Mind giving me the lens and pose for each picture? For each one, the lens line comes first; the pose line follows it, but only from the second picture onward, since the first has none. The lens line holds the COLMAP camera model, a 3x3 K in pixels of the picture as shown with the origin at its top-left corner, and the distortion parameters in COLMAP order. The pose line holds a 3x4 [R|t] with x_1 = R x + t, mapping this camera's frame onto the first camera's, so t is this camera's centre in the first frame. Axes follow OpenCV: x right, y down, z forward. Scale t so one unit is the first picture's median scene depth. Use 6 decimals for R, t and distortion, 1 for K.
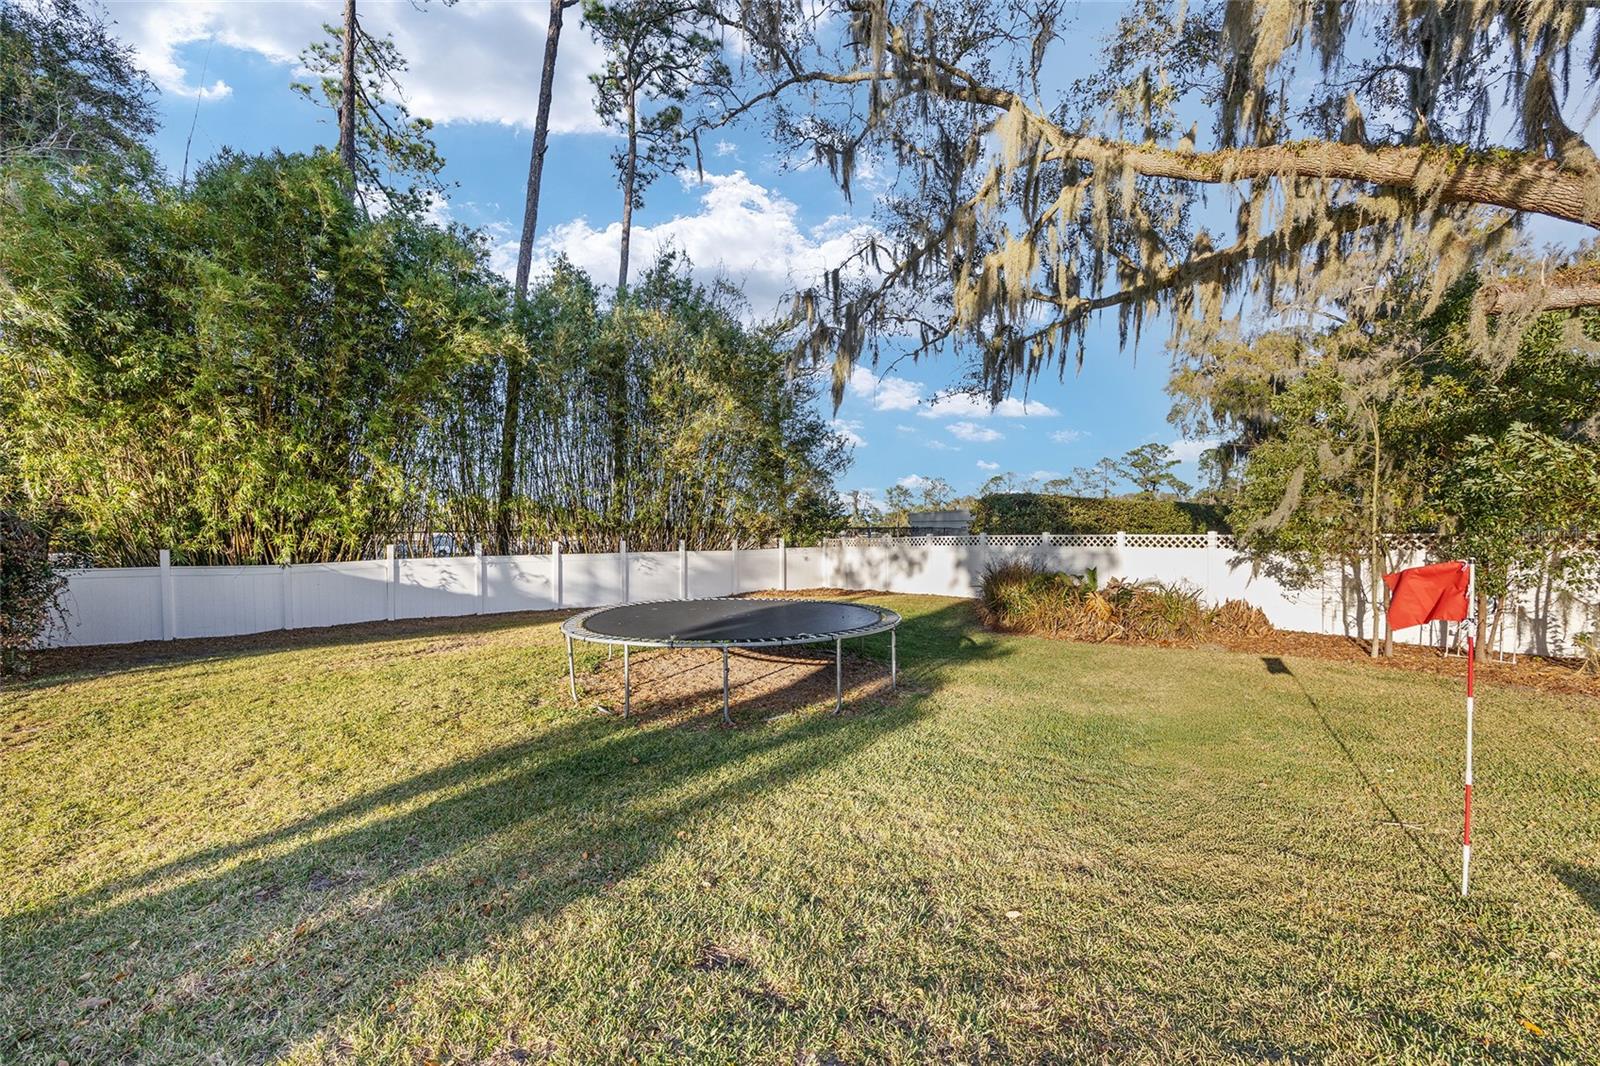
lens RADIAL K [[637.2, 0, 802.2], [0, 637.2, 534.0], [0, 0, 1]] dist [0.003369, 0.001230]
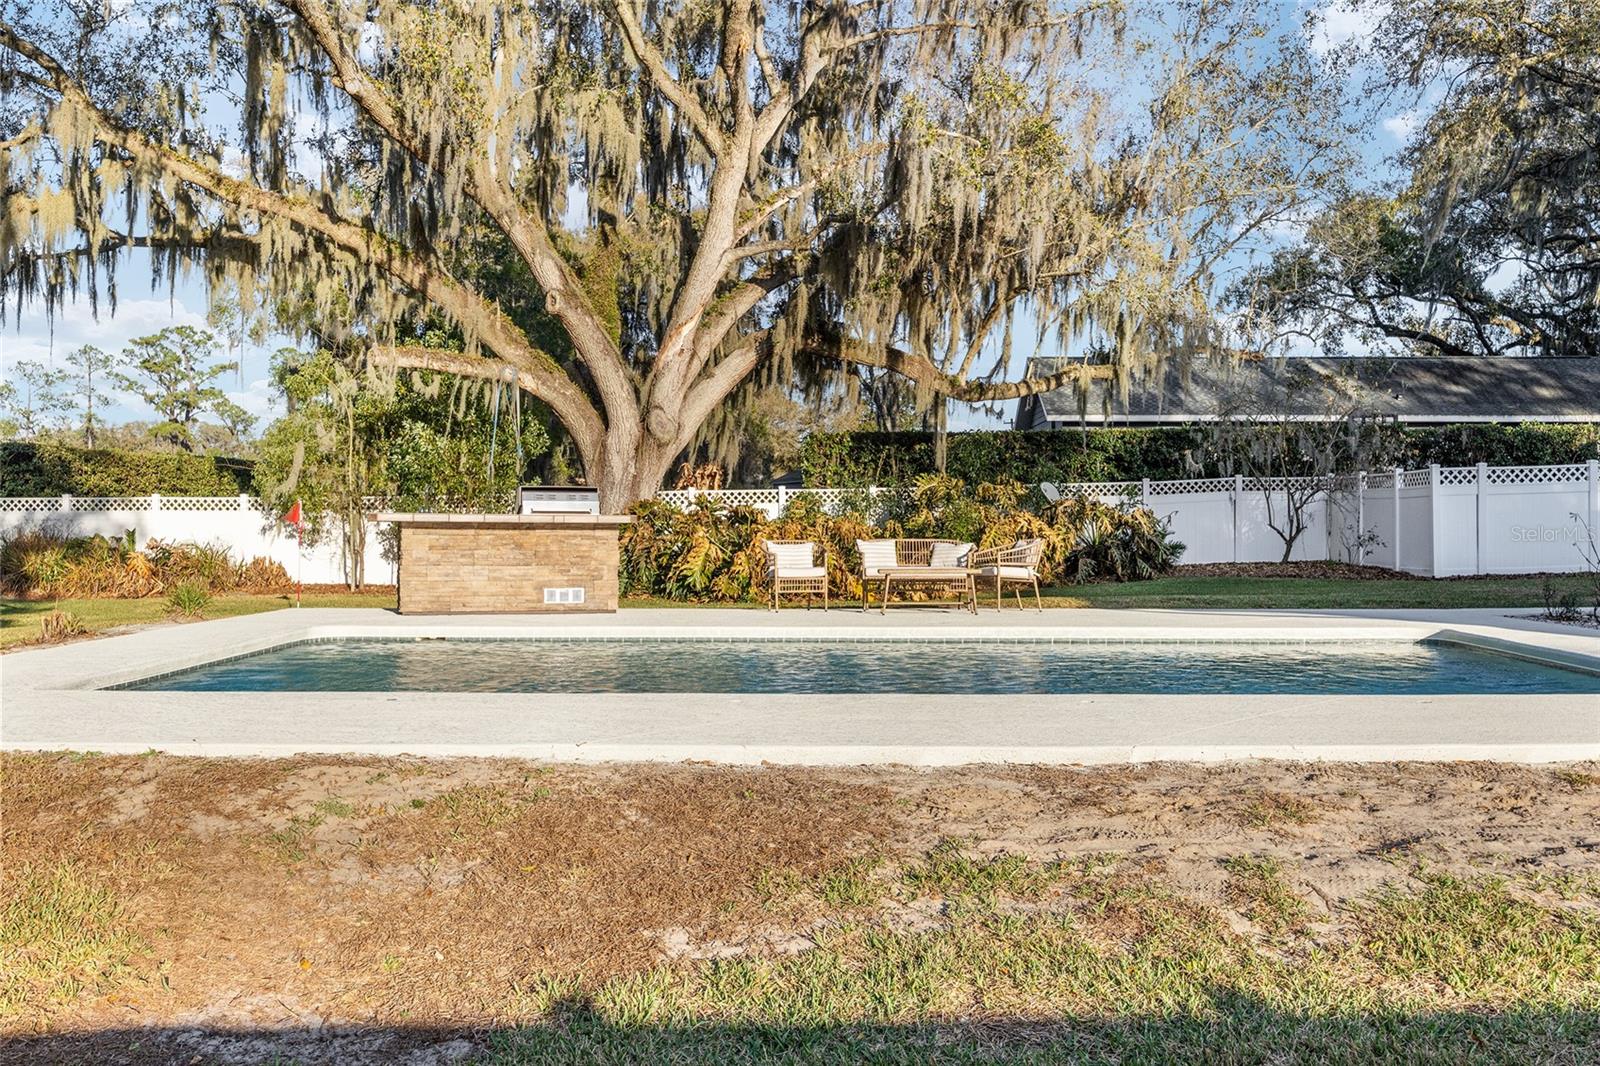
lens RADIAL K [[1515.1, 0, 799.8], [0, 1515.1, 525.5], [0, 0, 1]] dist [0.021212, 0.000000]
pose [[0.631745, -0.007276, 0.775142, -0.574778], [0.000081, 0.999957, 0.009320, 0.019793], [-0.775176, -0.005826, 0.631718, -1.035191]]
